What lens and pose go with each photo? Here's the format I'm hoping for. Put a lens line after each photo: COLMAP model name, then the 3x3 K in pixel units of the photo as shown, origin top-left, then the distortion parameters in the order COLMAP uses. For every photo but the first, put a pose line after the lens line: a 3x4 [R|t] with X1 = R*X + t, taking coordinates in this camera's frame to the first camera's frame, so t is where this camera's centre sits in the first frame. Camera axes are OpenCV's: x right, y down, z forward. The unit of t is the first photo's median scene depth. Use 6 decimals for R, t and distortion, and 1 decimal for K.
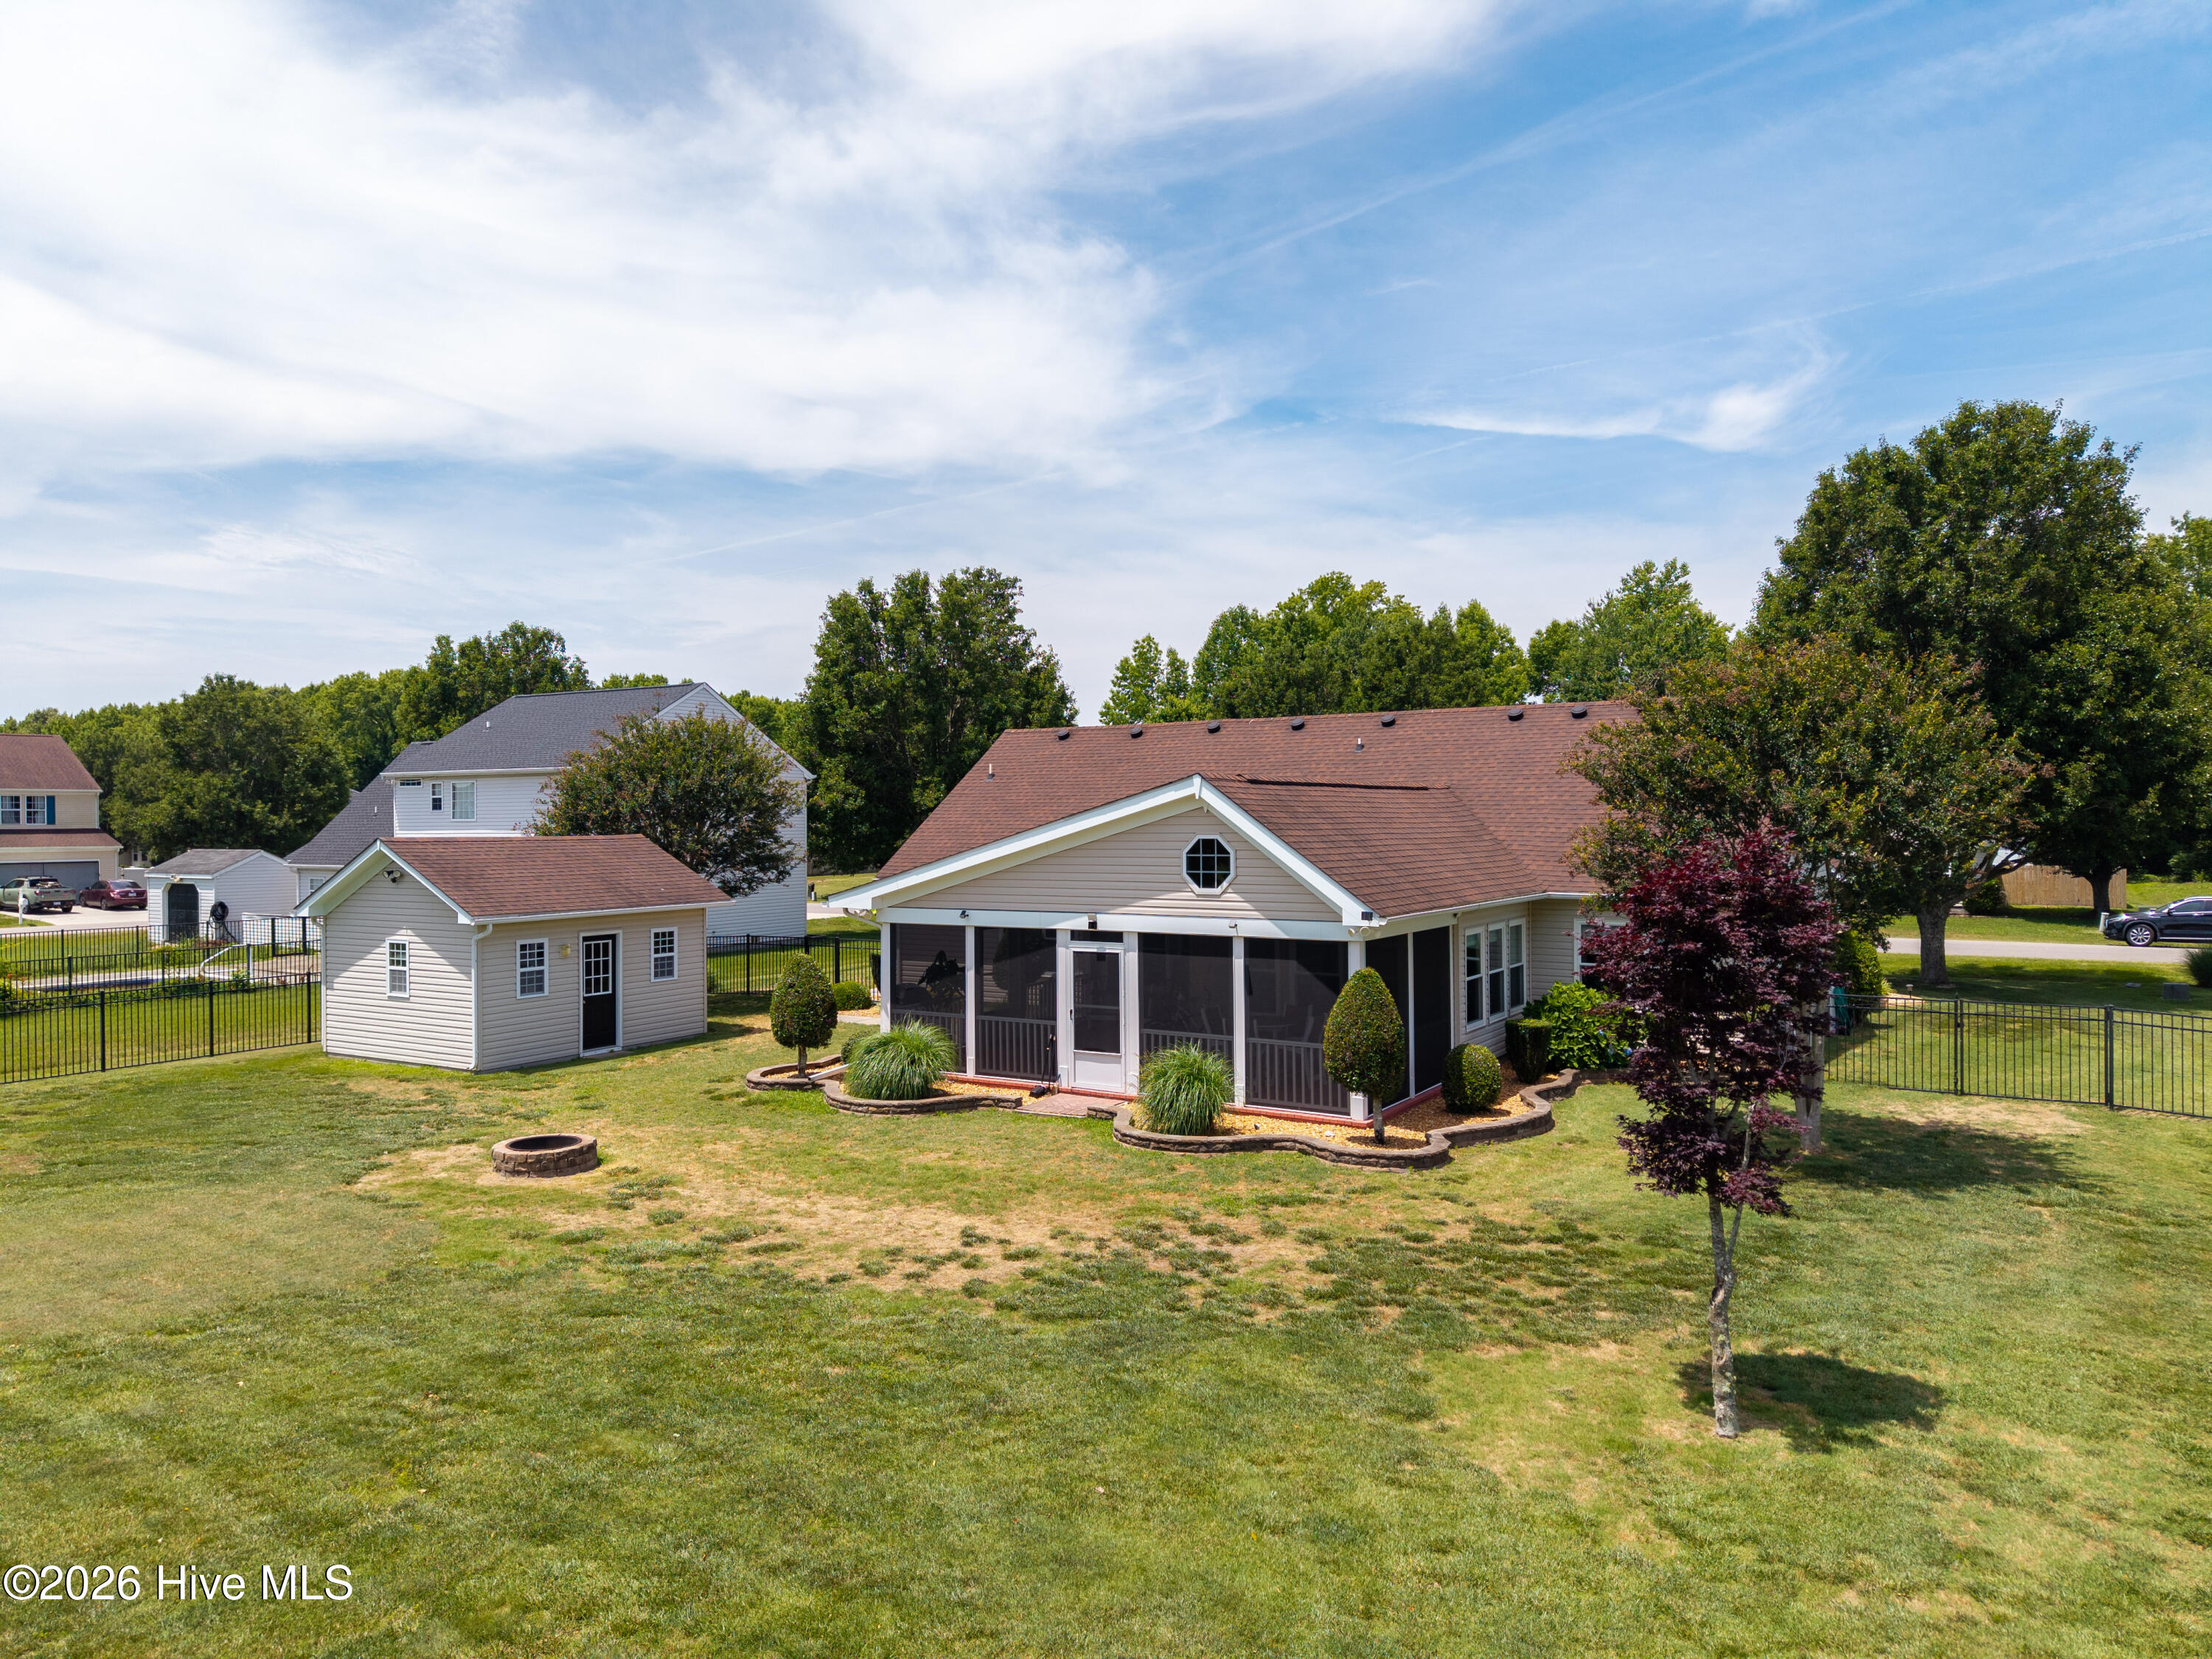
lens RADIAL K [[1463.9, 0, 1094.4], [0, 1463.9, 823.3], [0, 0, 1]] dist [0.026290, -0.021170]
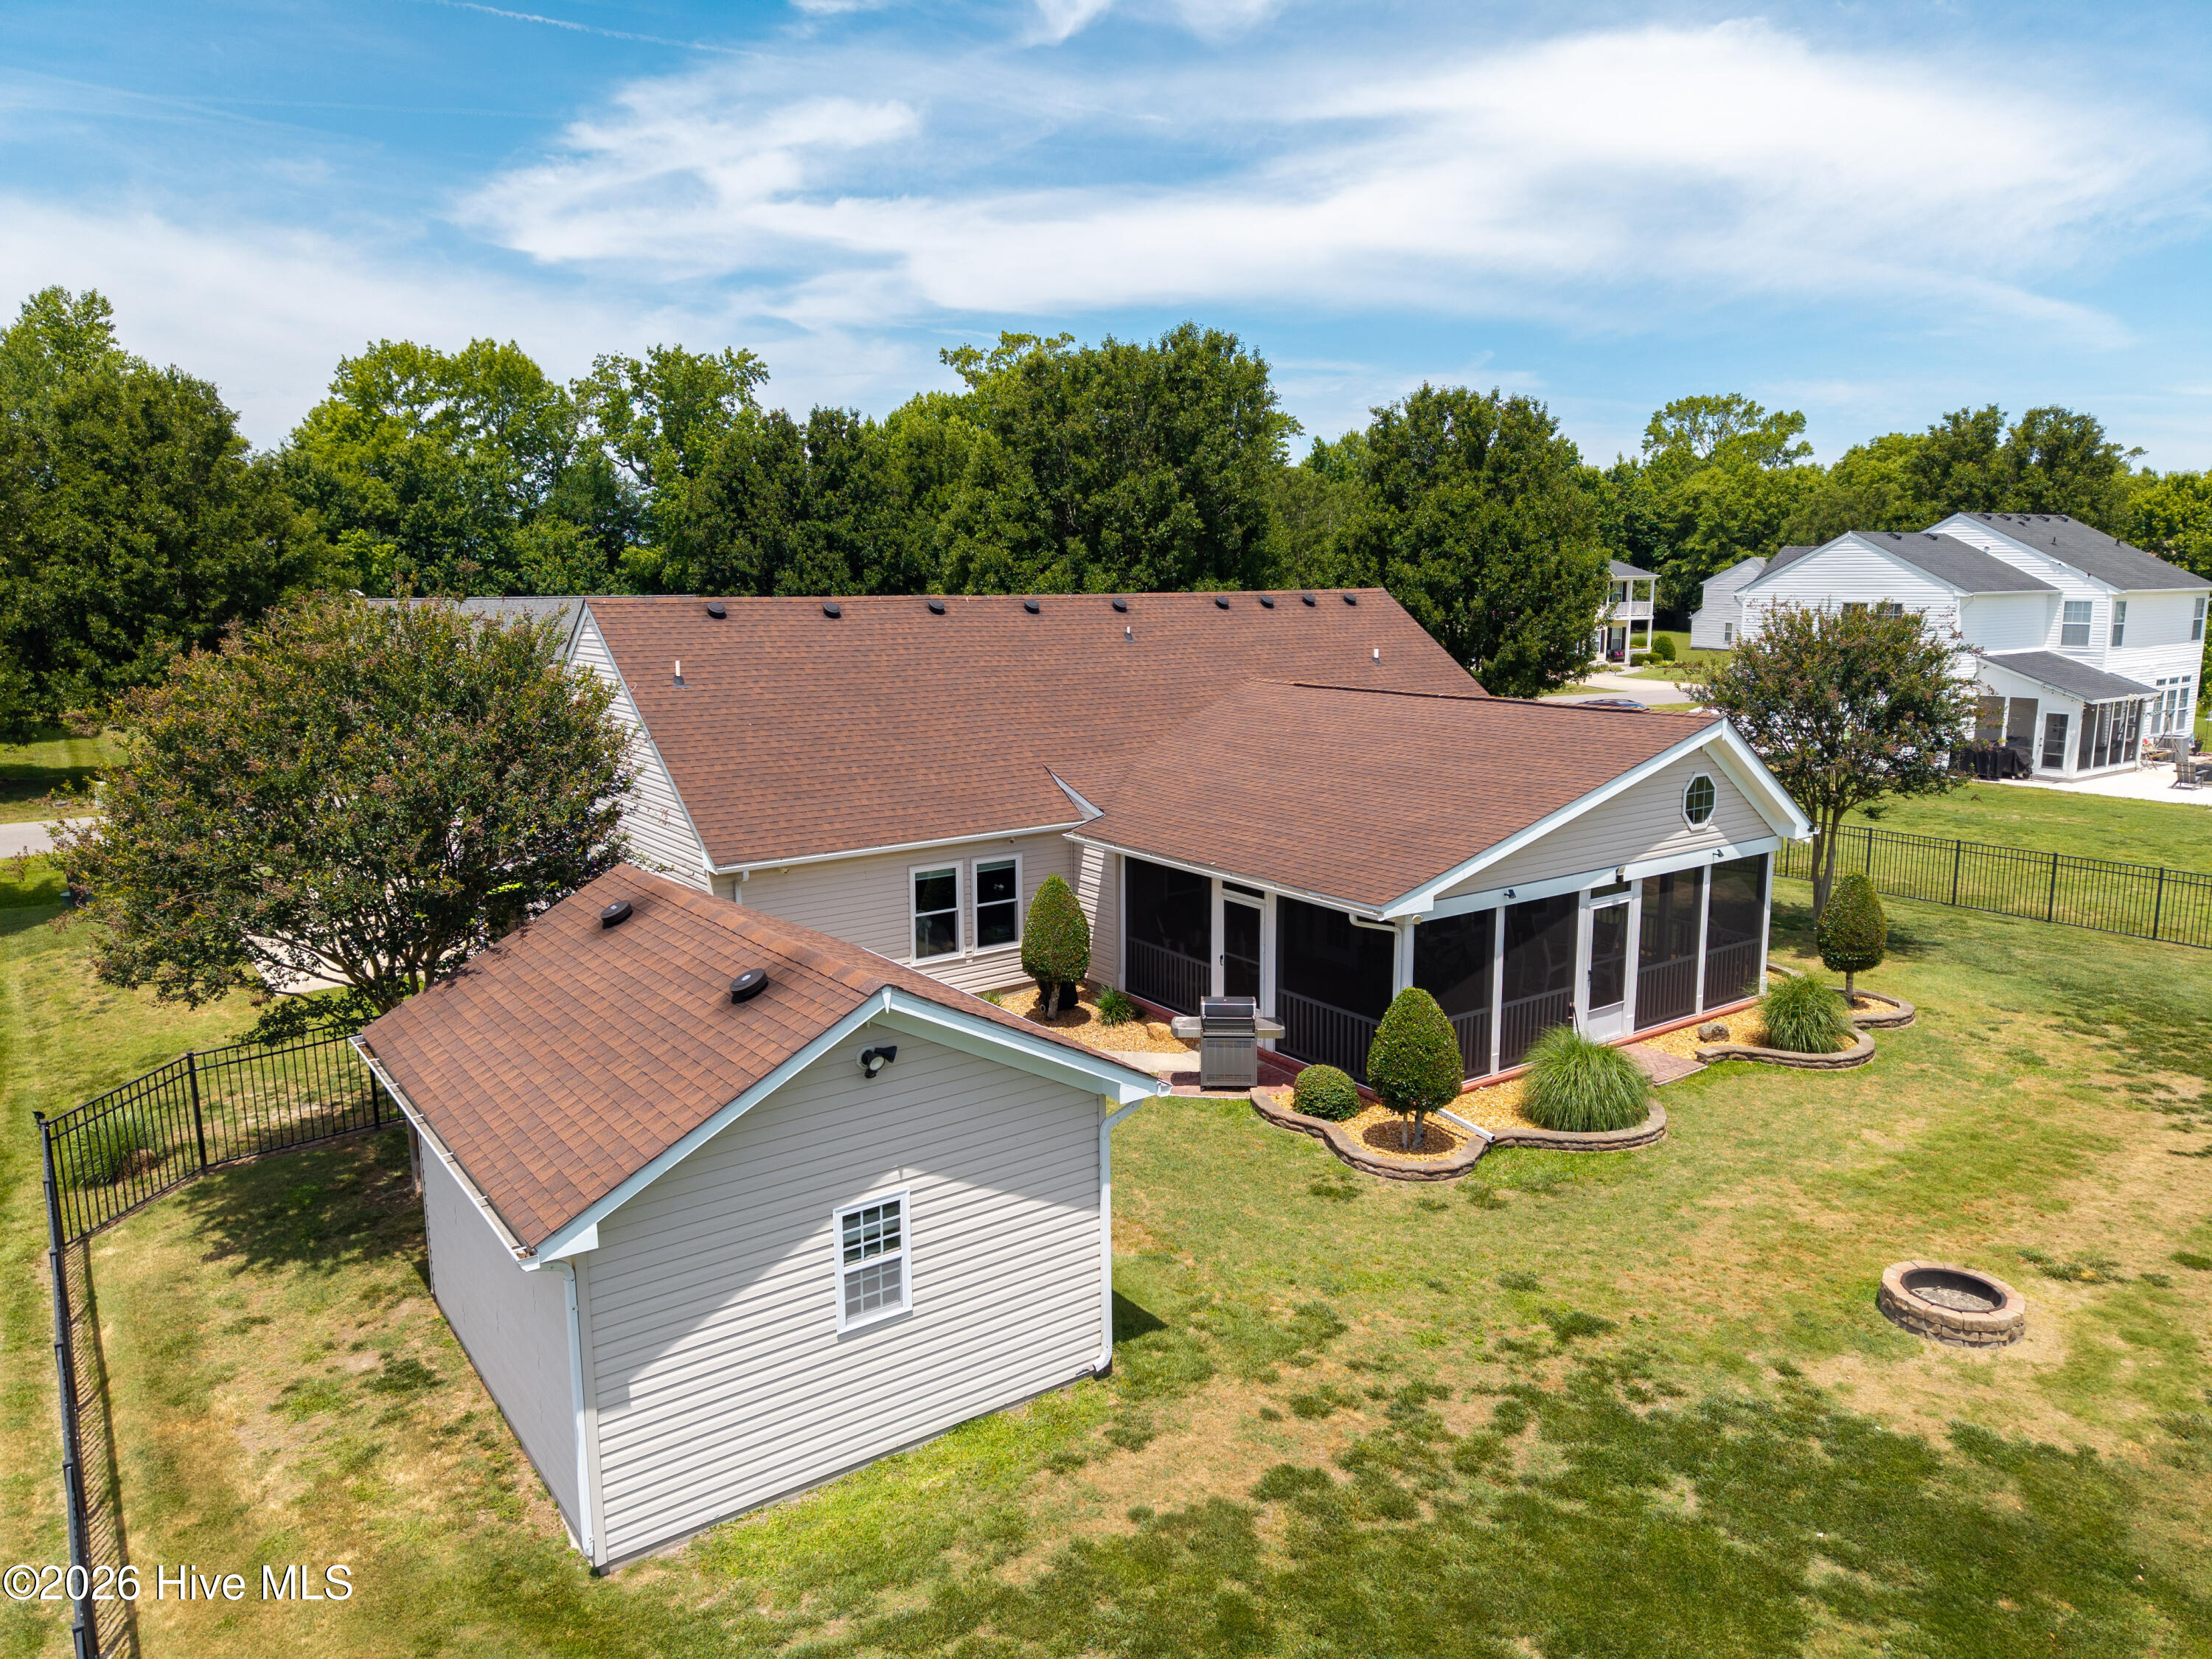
lens RADIAL K [[1548.2, 0, 1106.0], [0, 1548.2, 829.5], [0, 0, 1]] dist [0.002792, -0.004880]
pose [[0.368968, -0.150275, 0.917213, -0.930248], [0.006866, 0.987257, 0.158989, -0.110855], [-0.929417, -0.052364, 0.365298, 0.844454]]
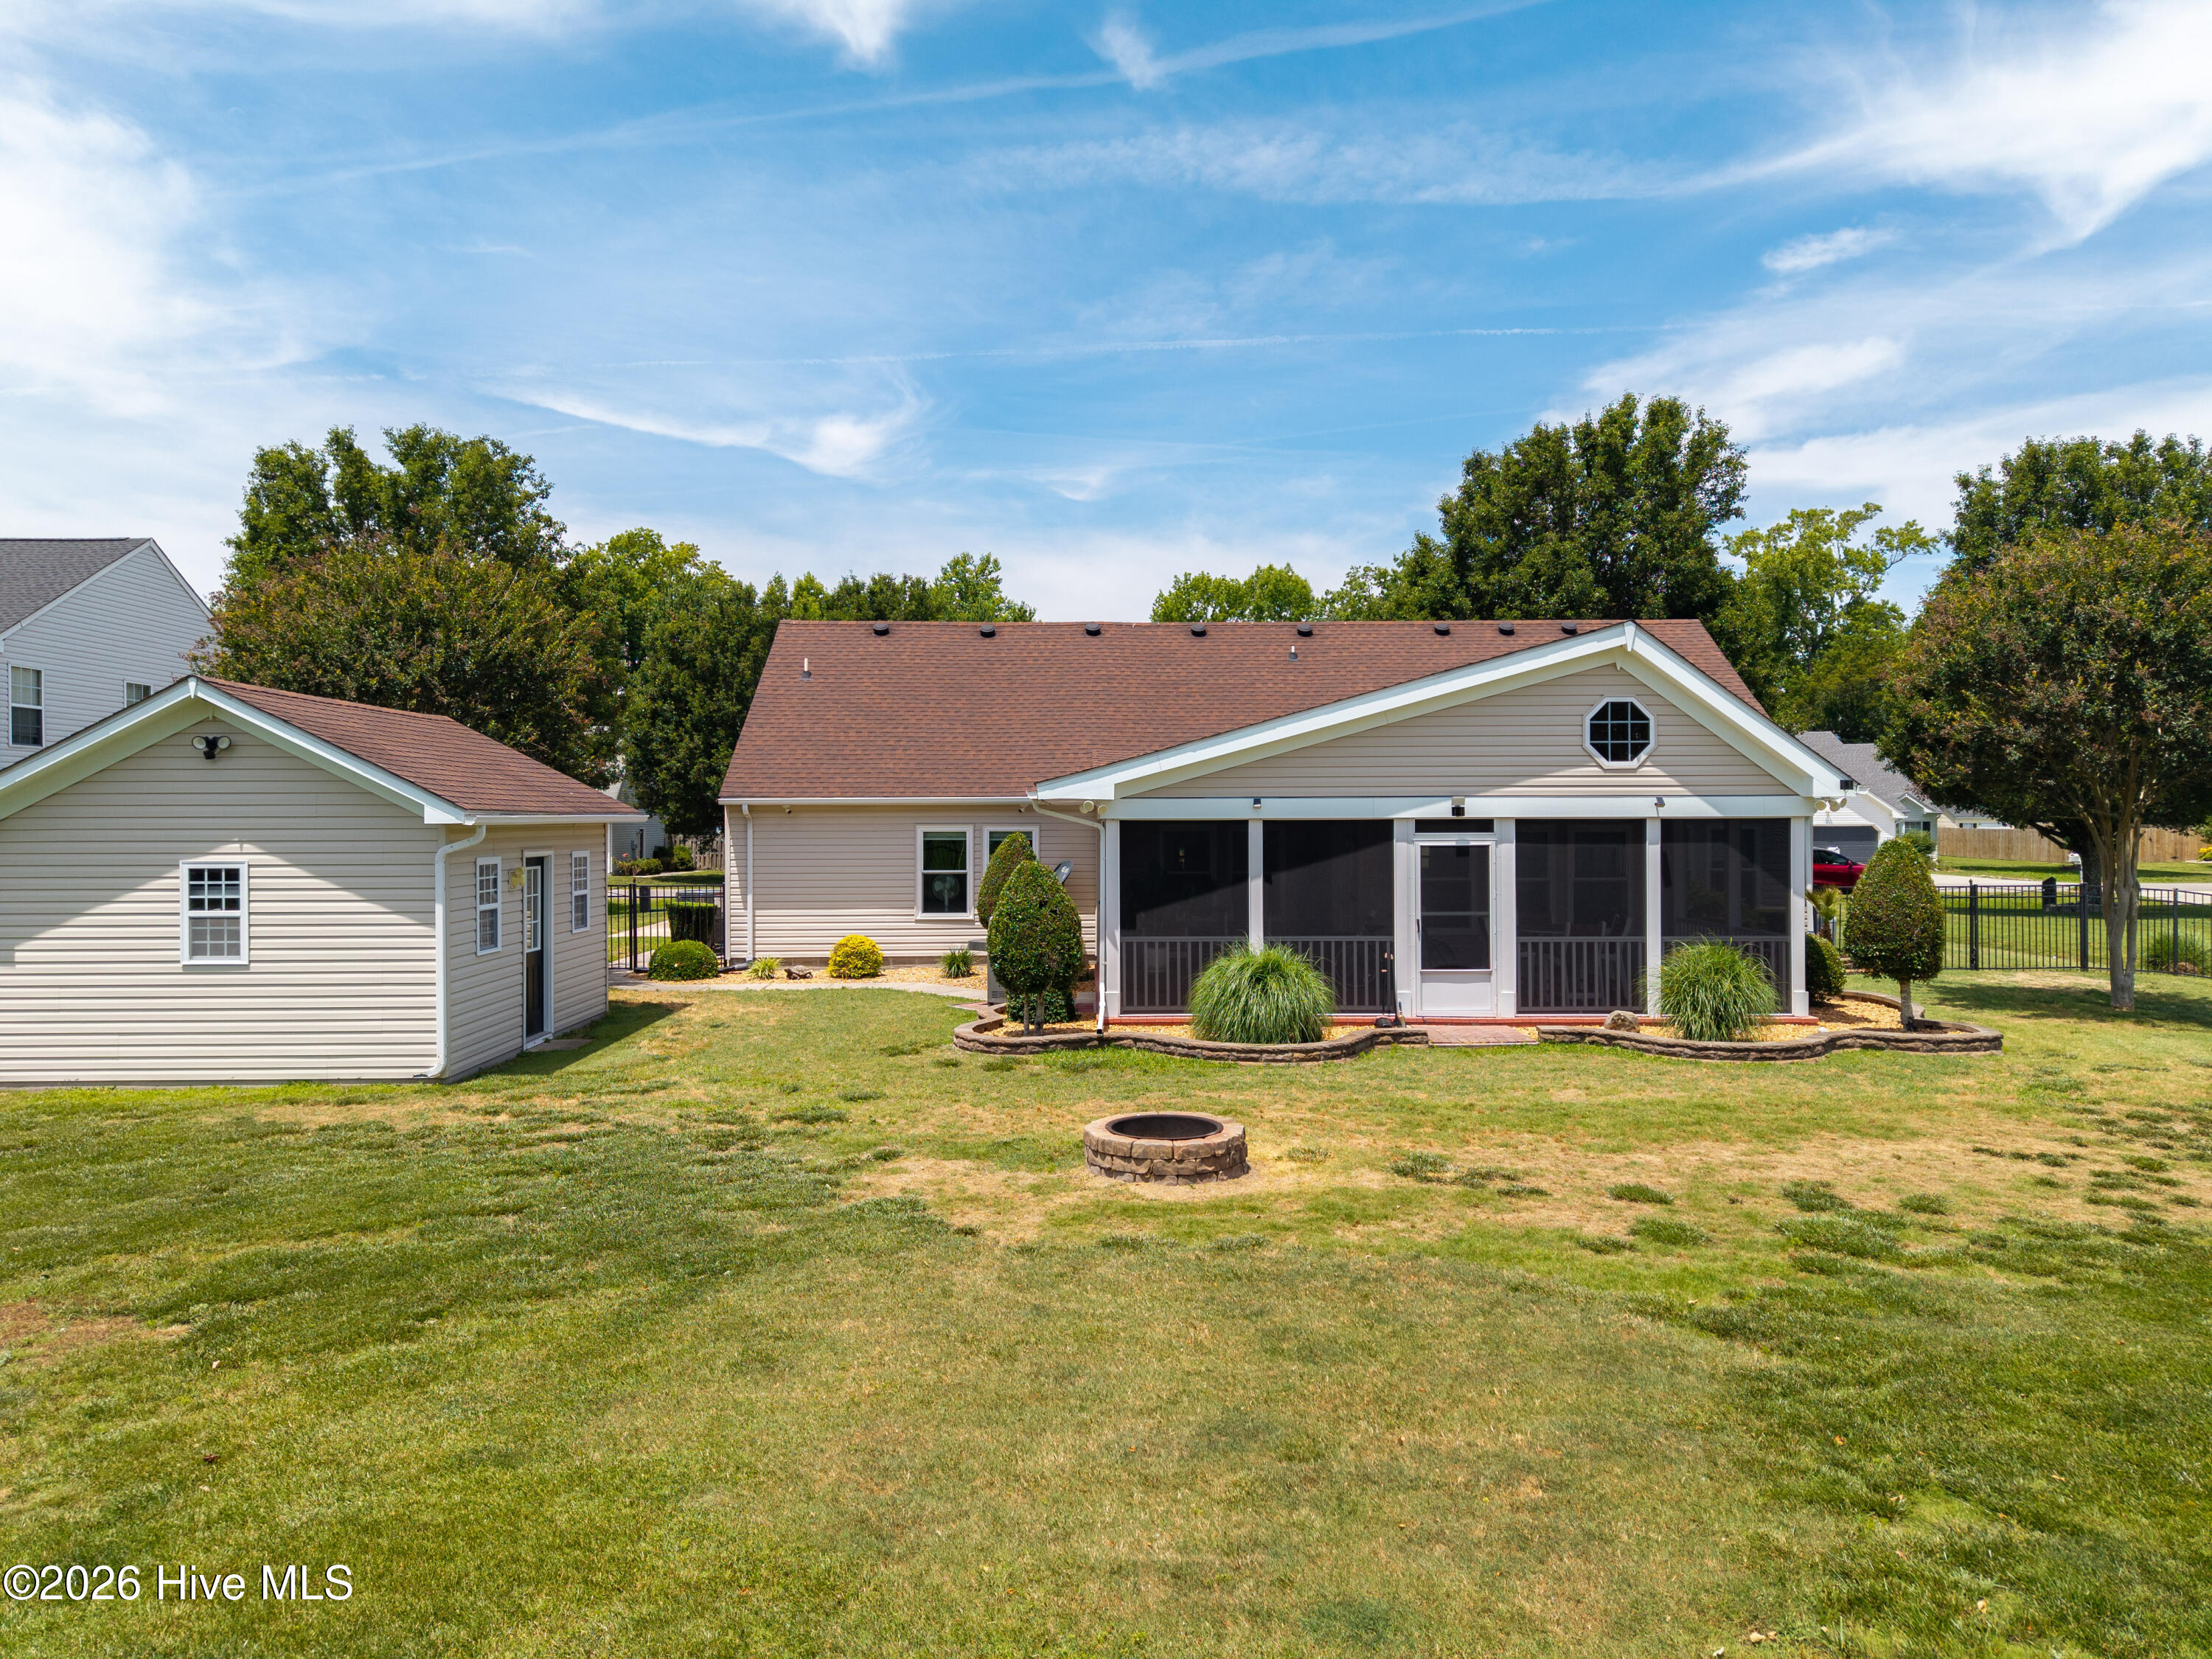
lens RADIAL K [[1520.4, 0, 1068.7], [0, 1520.4, 827.0], [0, 0, 1]] dist [0.005980, -0.003047]
pose [[0.841951, 0.005133, 0.539529, -0.559076], [-0.002446, 0.999981, -0.005697, 0.074623], [-0.539548, 0.003477, 0.841948, 0.374716]]
